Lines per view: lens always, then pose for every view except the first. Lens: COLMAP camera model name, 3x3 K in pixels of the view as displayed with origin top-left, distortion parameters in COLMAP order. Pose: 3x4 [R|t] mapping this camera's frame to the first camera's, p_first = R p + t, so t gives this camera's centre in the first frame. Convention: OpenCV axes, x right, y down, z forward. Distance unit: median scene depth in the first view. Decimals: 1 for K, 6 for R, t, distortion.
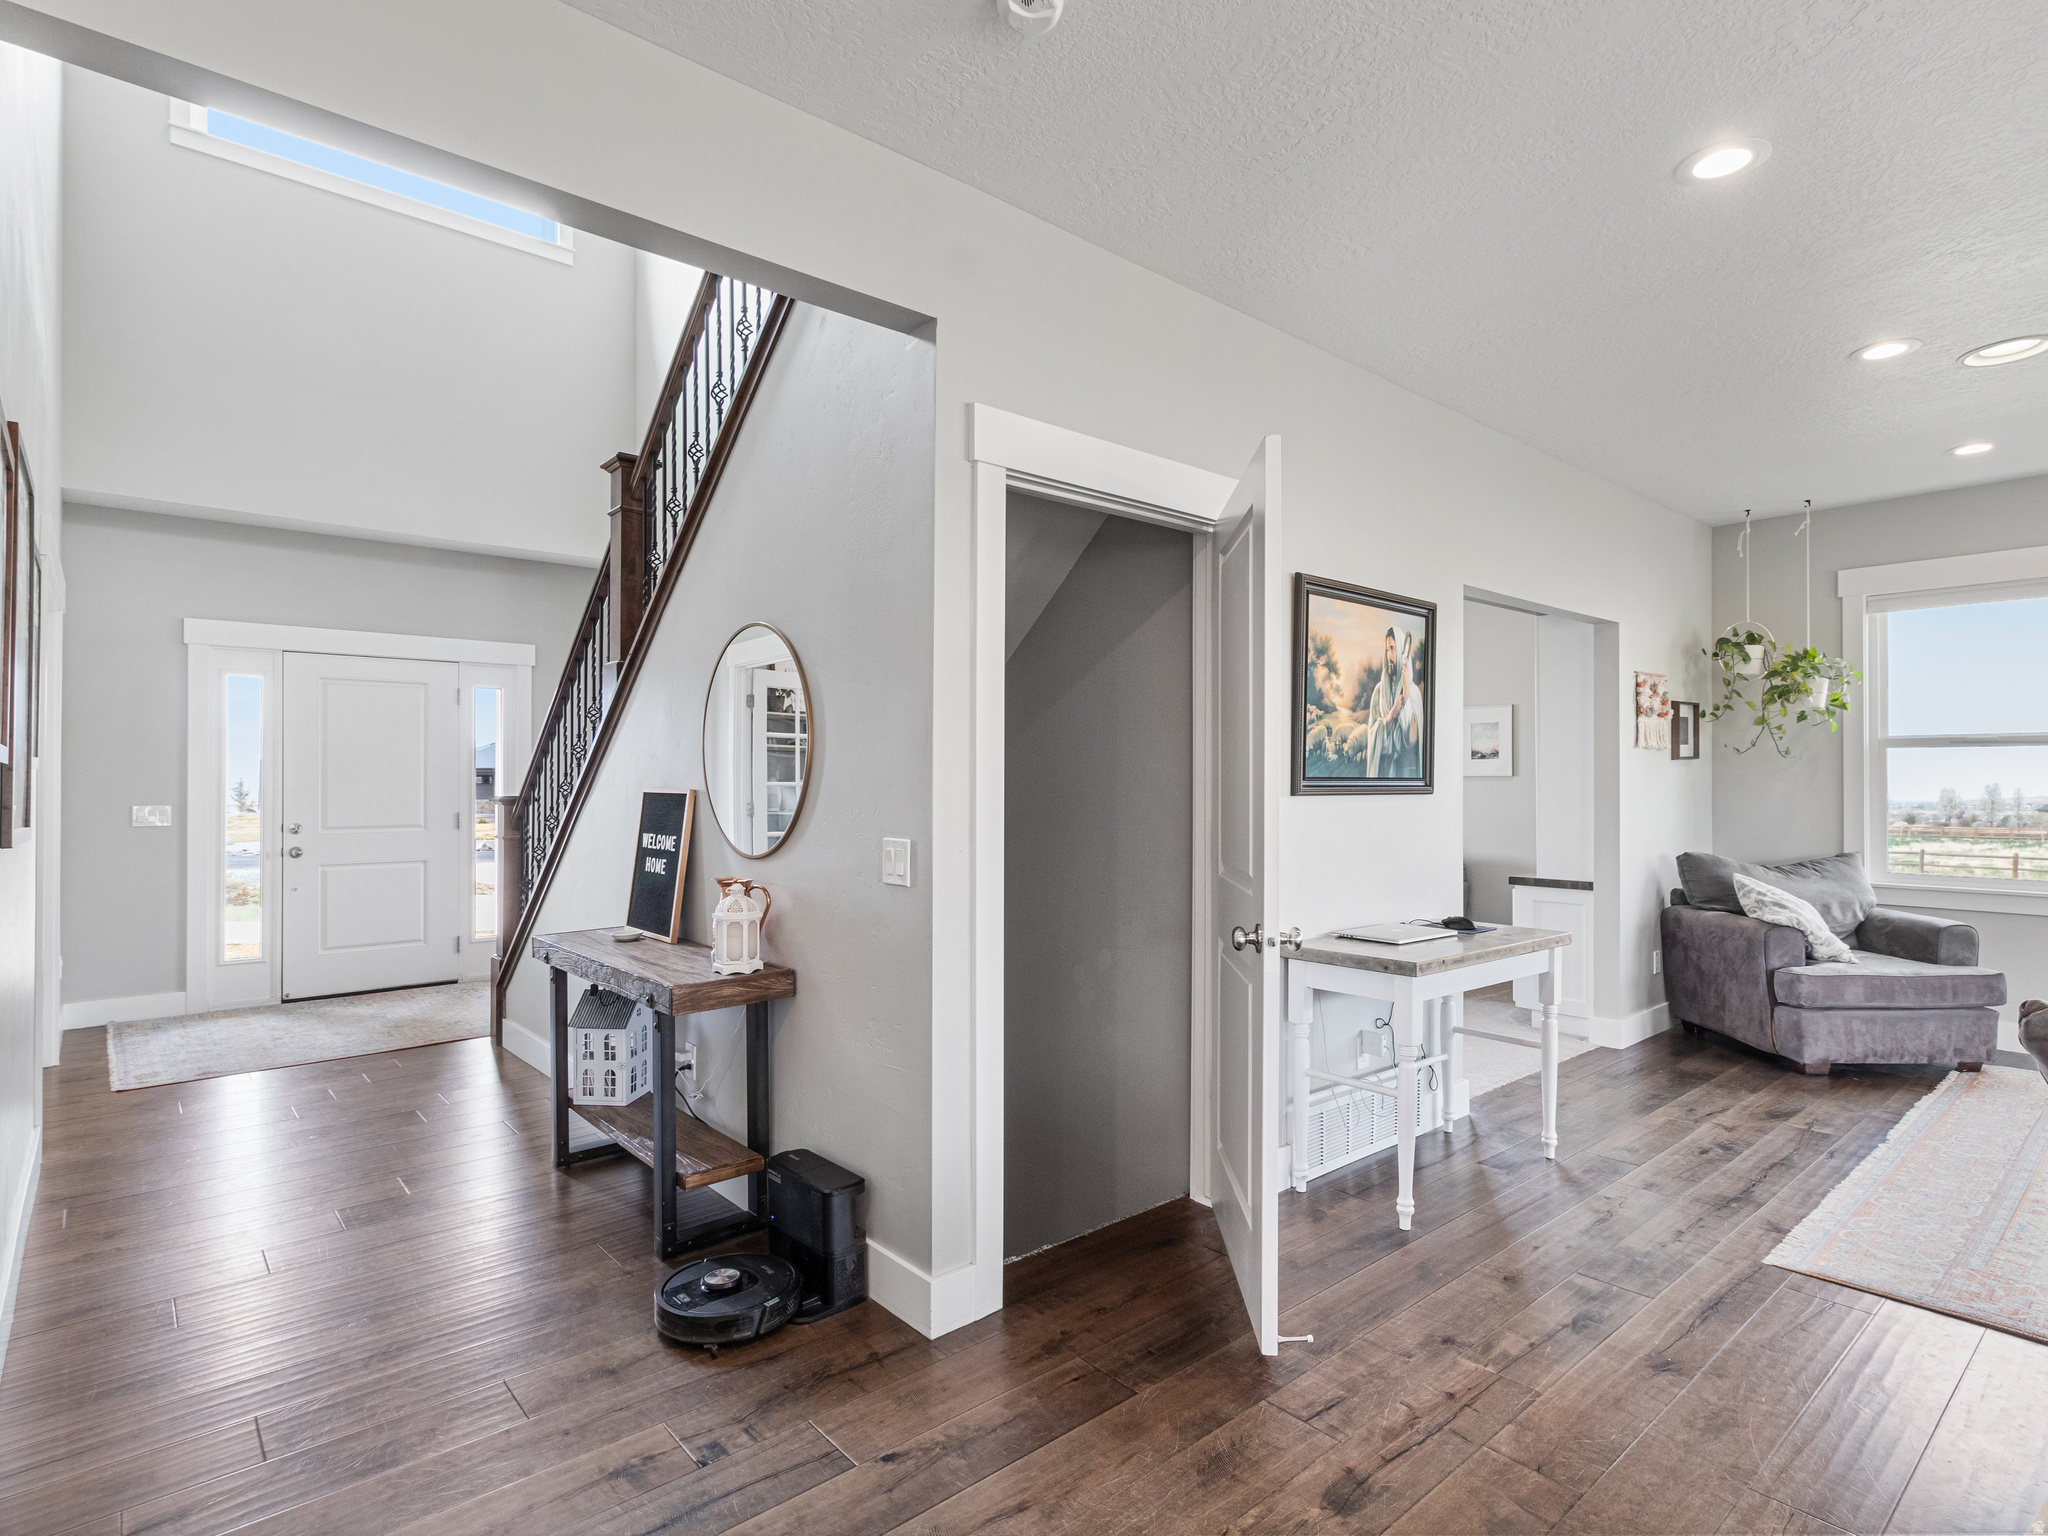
lens RADIAL K [[1070.9, 0, 1038.8], [0, 1070.9, 781.2], [0, 0, 1]] dist [0.002432, 0.000754]
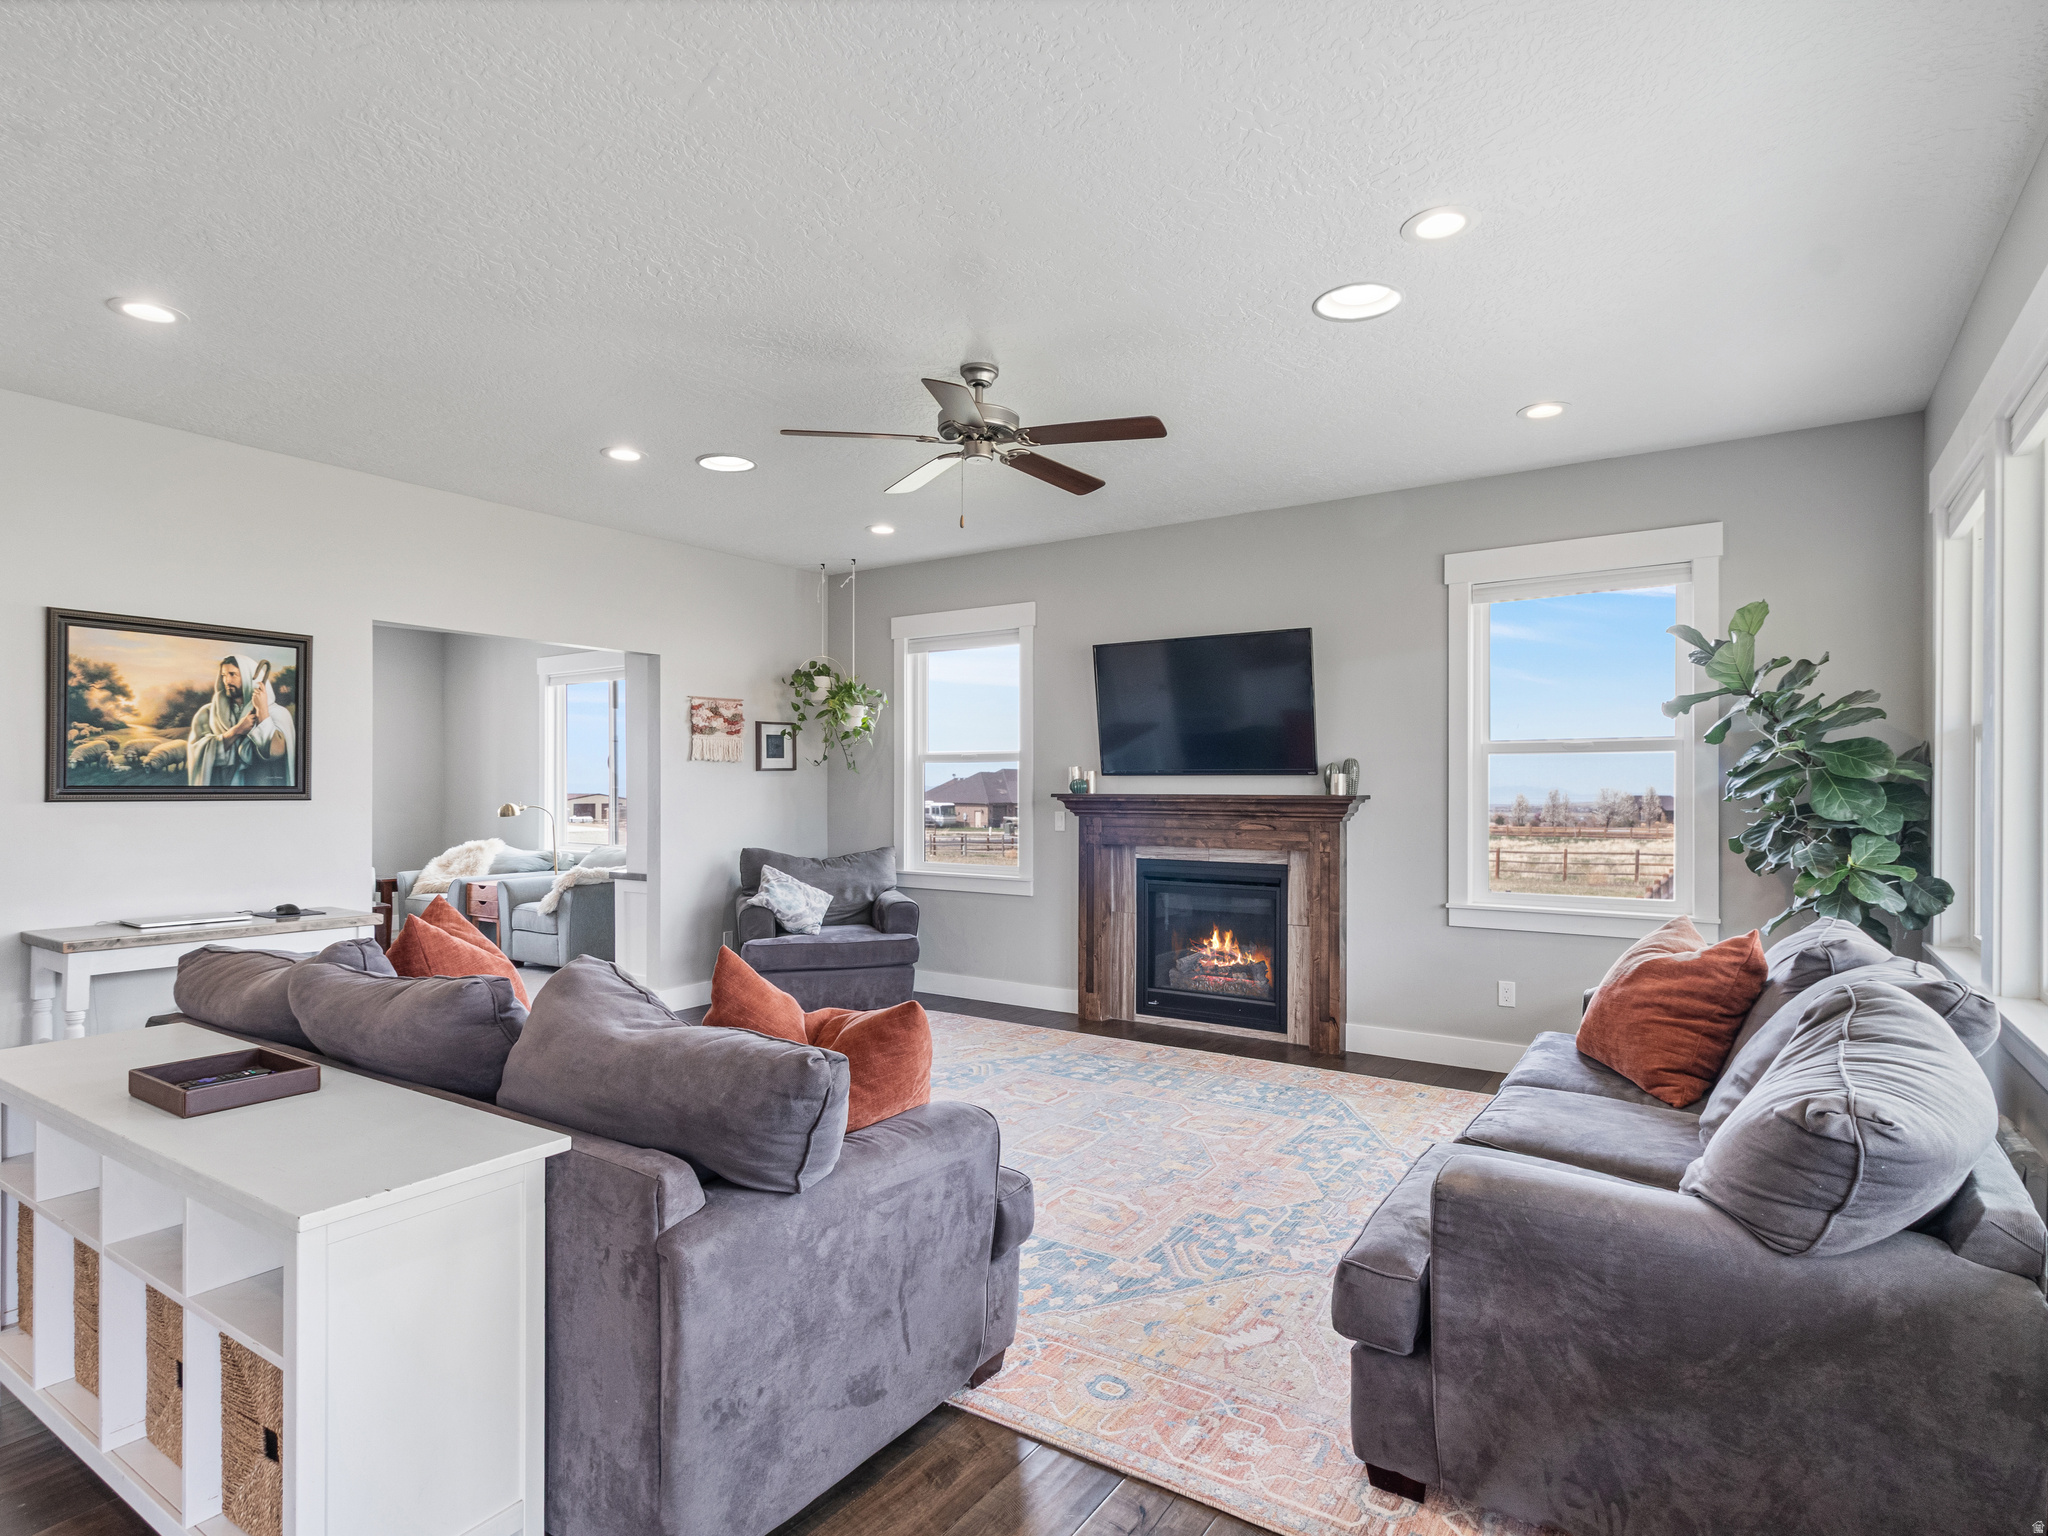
lens RADIAL K [[1076.8, 0, 1040.9], [0, 1076.8, 788.7], [0, 0, 1]] dist [0.003889, 0.001721]
pose [[0.965830, 0.000328, 0.259177, 0.862841], [-0.000669, 0.999999, 0.001225, -0.002270], [-0.259176, -0.001356, 0.965829, -0.350563]]
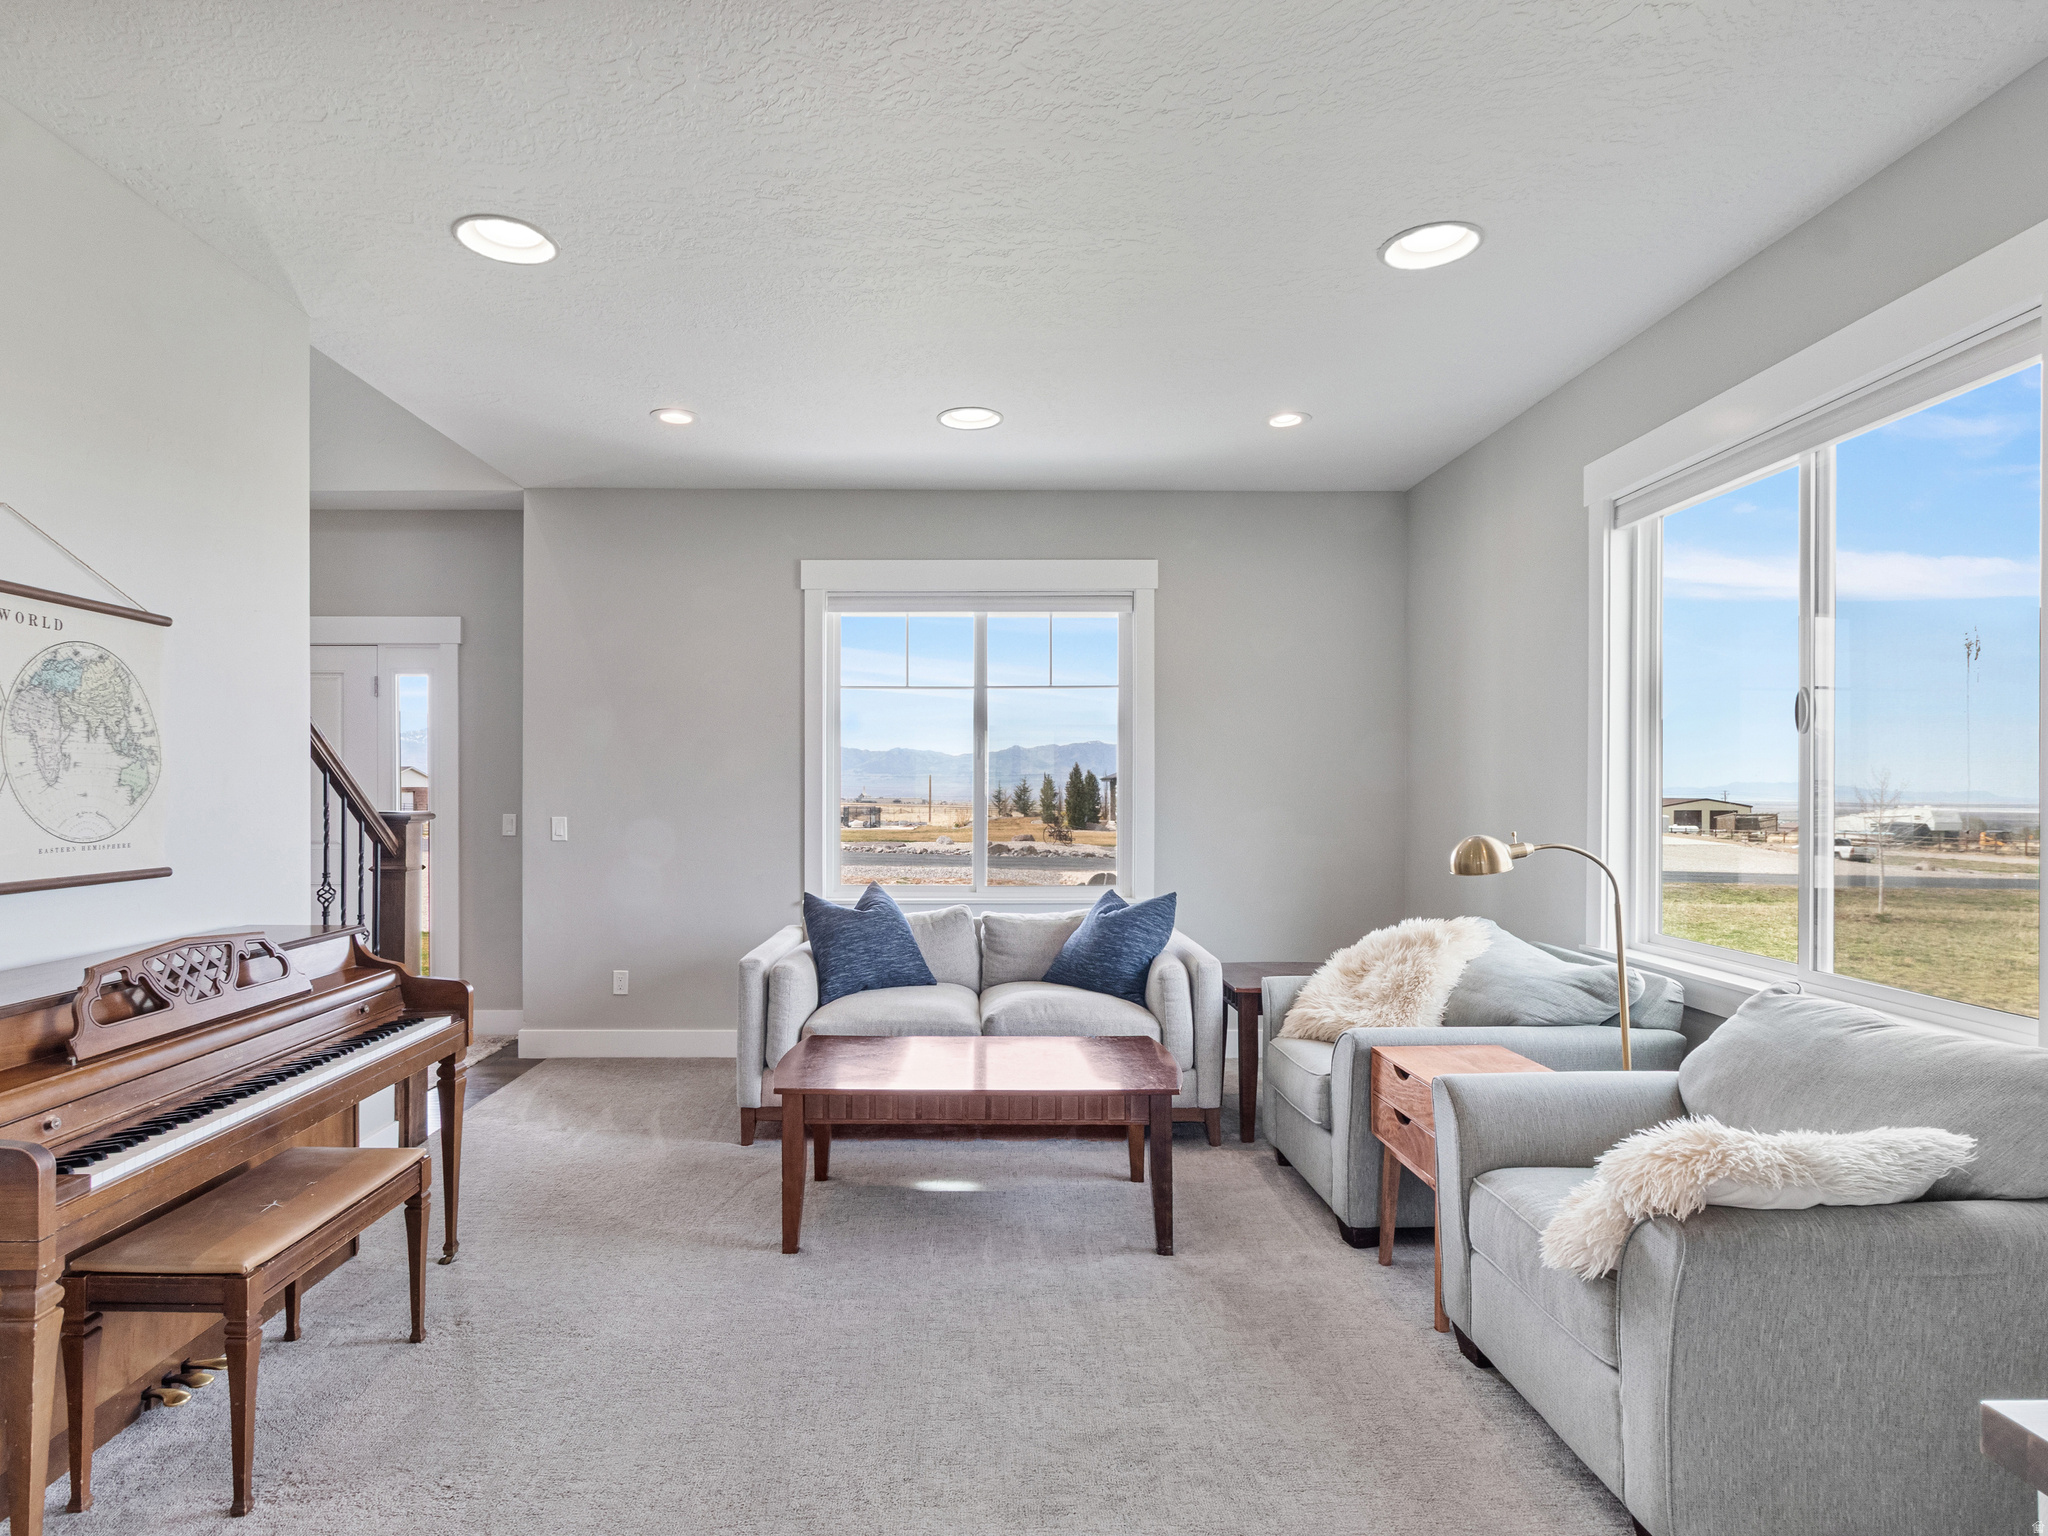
lens RADIAL K [[1101.6, 0, 984.9], [0, 1101.6, 794.4], [0, 0, 1]] dist [0.000642, 0.000116]
pose [[0.761556, 0.004337, -0.648085, 0.635201], [-0.001616, 0.999987, 0.004793, -0.001860], [0.648098, -0.002603, 0.761553, 1.147826]]
